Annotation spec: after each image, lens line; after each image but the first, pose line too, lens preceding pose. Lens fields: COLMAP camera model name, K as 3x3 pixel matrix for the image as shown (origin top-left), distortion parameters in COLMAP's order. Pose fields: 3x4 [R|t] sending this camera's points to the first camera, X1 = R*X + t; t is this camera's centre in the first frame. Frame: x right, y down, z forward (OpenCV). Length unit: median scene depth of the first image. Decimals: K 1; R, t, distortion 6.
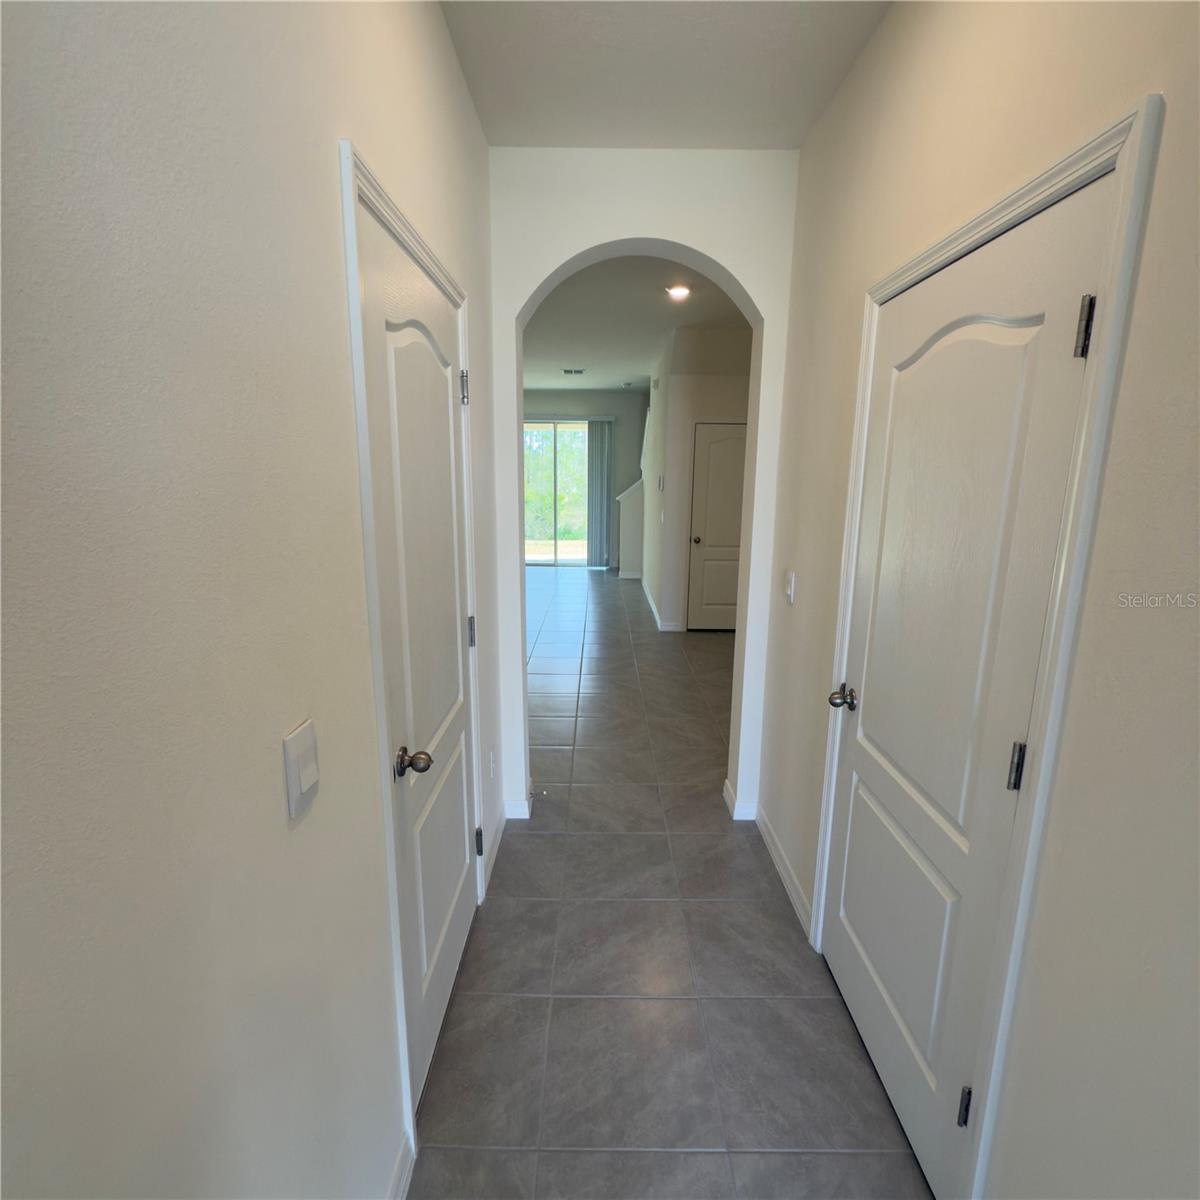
lens RADIAL K [[628.2, 0, 602.9], [0, 628.2, 598.2], [0, 0, 1]] dist [0.006195, 0.001523]
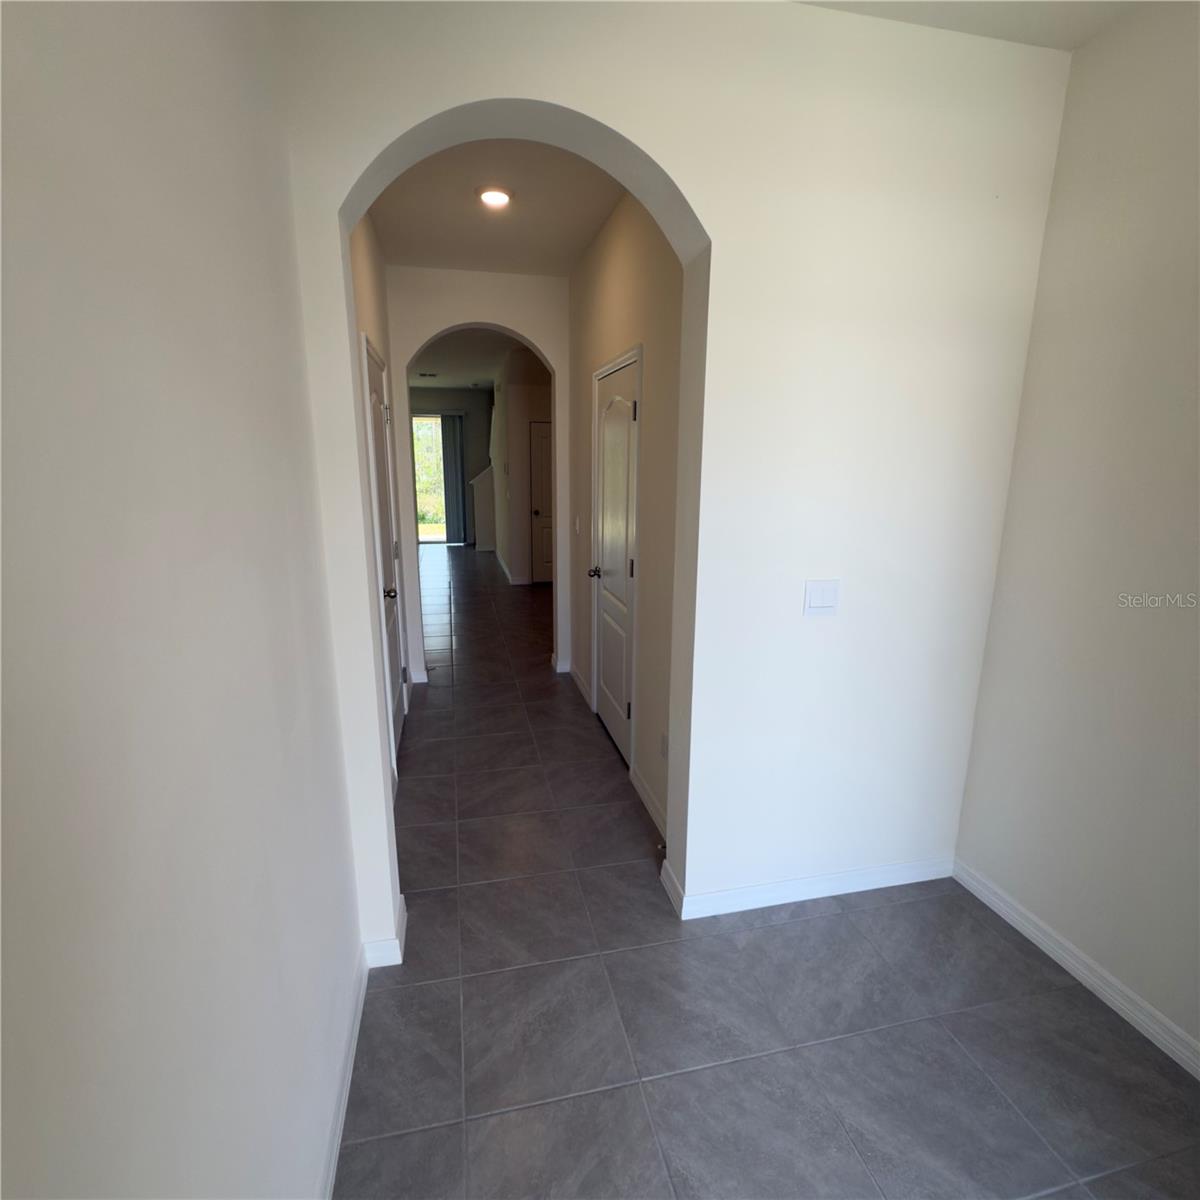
lens RADIAL K [[628.2, 0, 596.1], [0, 628.2, 597.3], [0, 0, 1]] dist [0.006195, 0.001523]
pose [[0.975788, -0.052016, 0.212445, -0.011586], [0.048270, 0.998574, 0.022789, 0.049194], [-0.213328, -0.011982, 0.976907, -0.245286]]
